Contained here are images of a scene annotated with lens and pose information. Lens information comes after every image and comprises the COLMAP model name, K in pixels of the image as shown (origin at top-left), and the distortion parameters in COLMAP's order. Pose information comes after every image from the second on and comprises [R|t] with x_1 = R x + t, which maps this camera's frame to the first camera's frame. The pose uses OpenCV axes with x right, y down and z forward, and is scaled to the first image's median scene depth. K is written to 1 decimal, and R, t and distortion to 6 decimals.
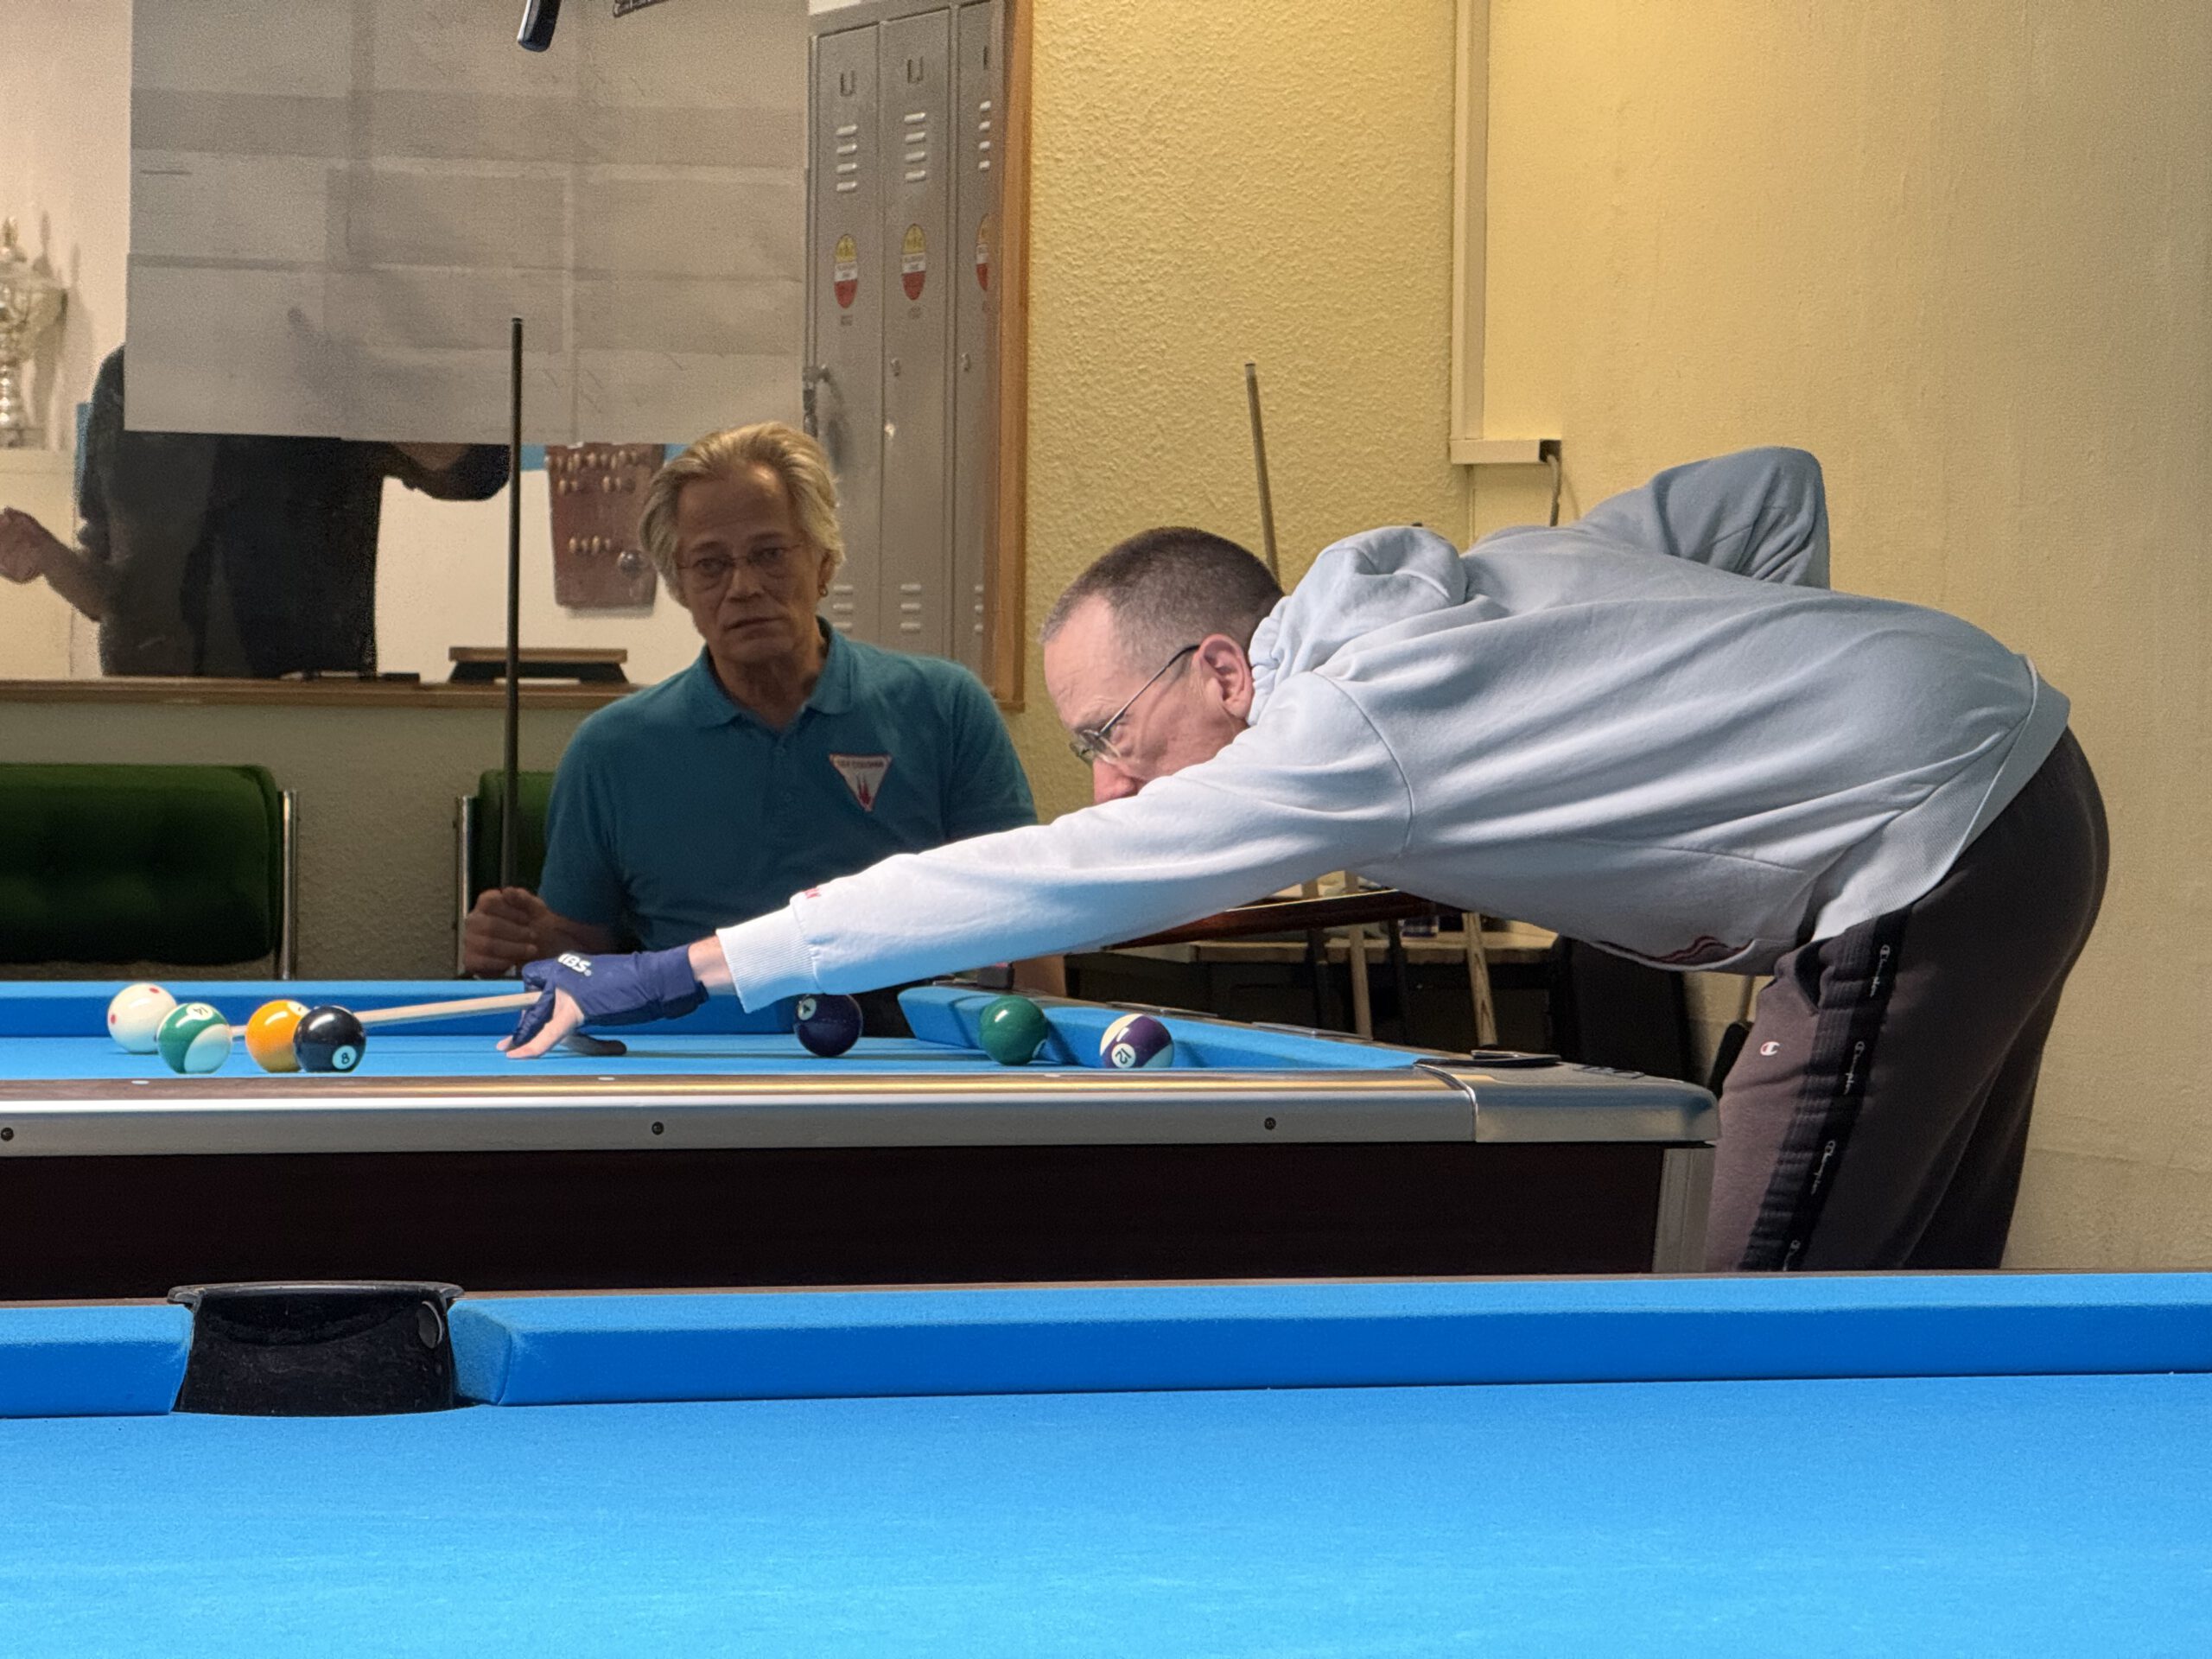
lens RADIAL K [[7782.8, 0, 1105.9], [0, 7782.8, 834.4], [0, 0, 1]] dist [0.264185, 0.000000]
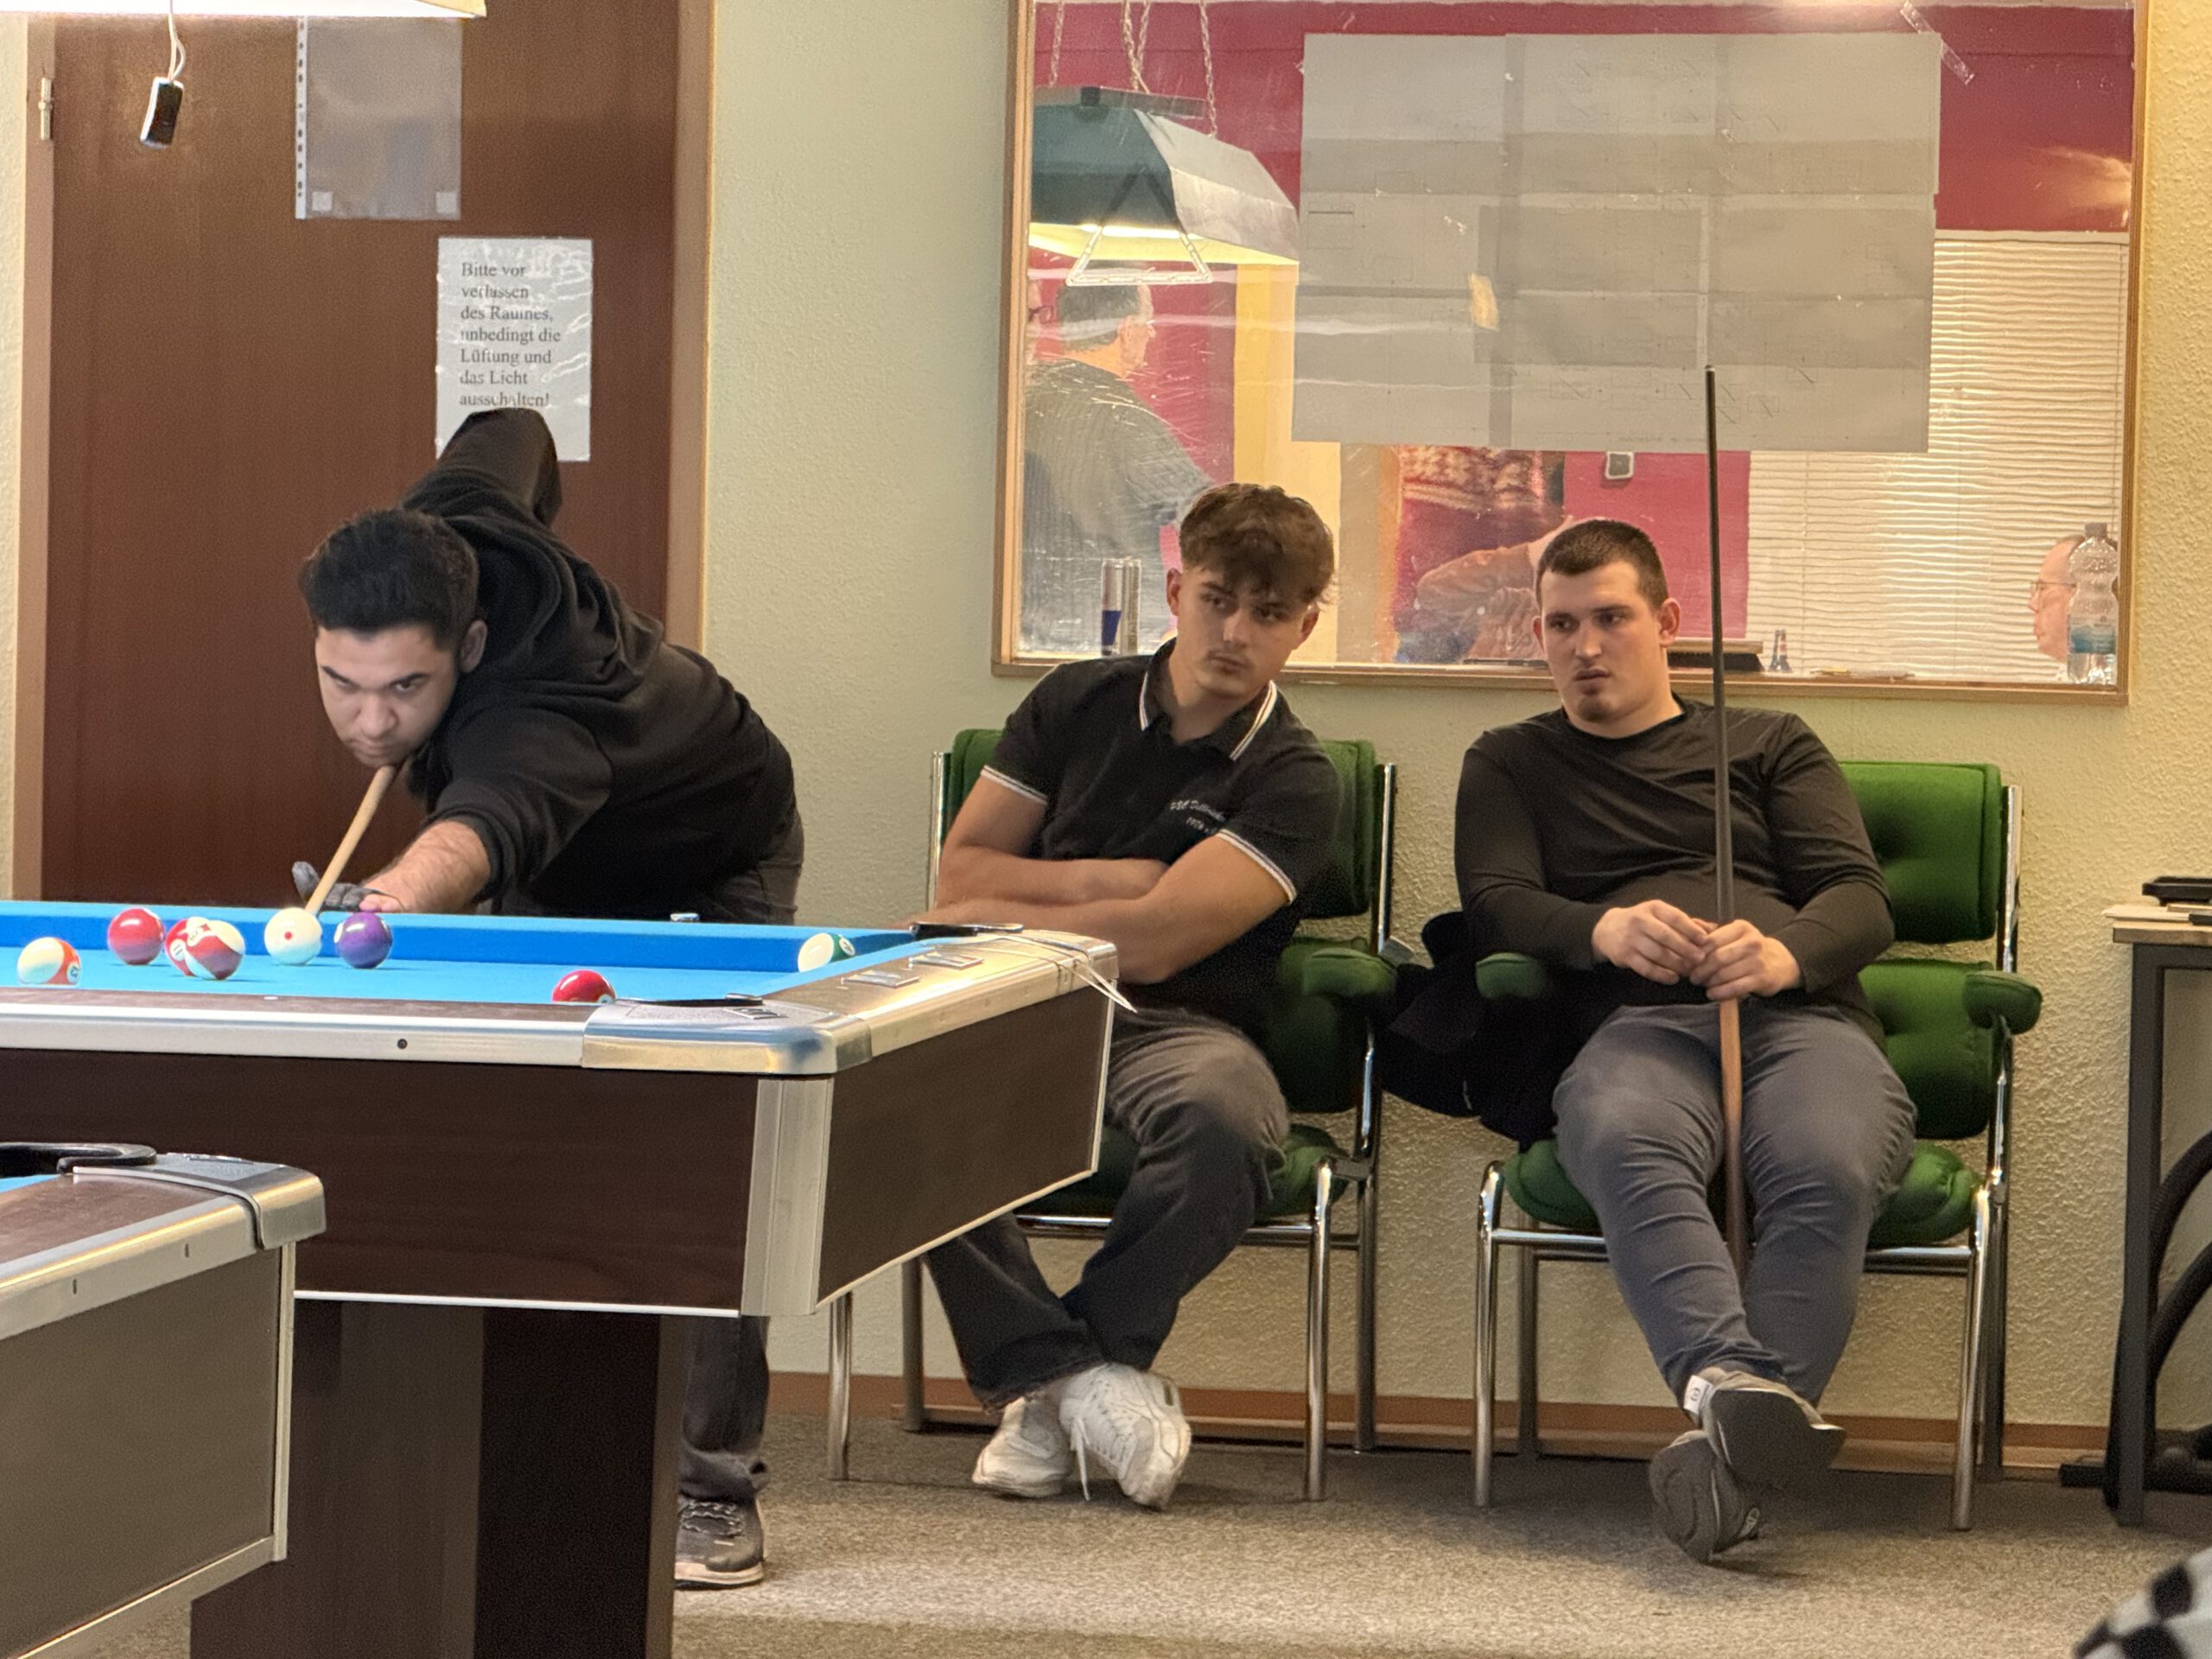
lens RADIAL K [[7782.8, 0, 1111.5], [0, 7782.8, 828.4], [0, 0, 1]] dist [0.264185, 0.000000]
pose [[0.885938, 0.022561, -0.463254, 0.364448], [-0.021526, 0.999740, 0.007523, -0.003960], [0.463304, 0.003307, 0.886193, -0.003937]]
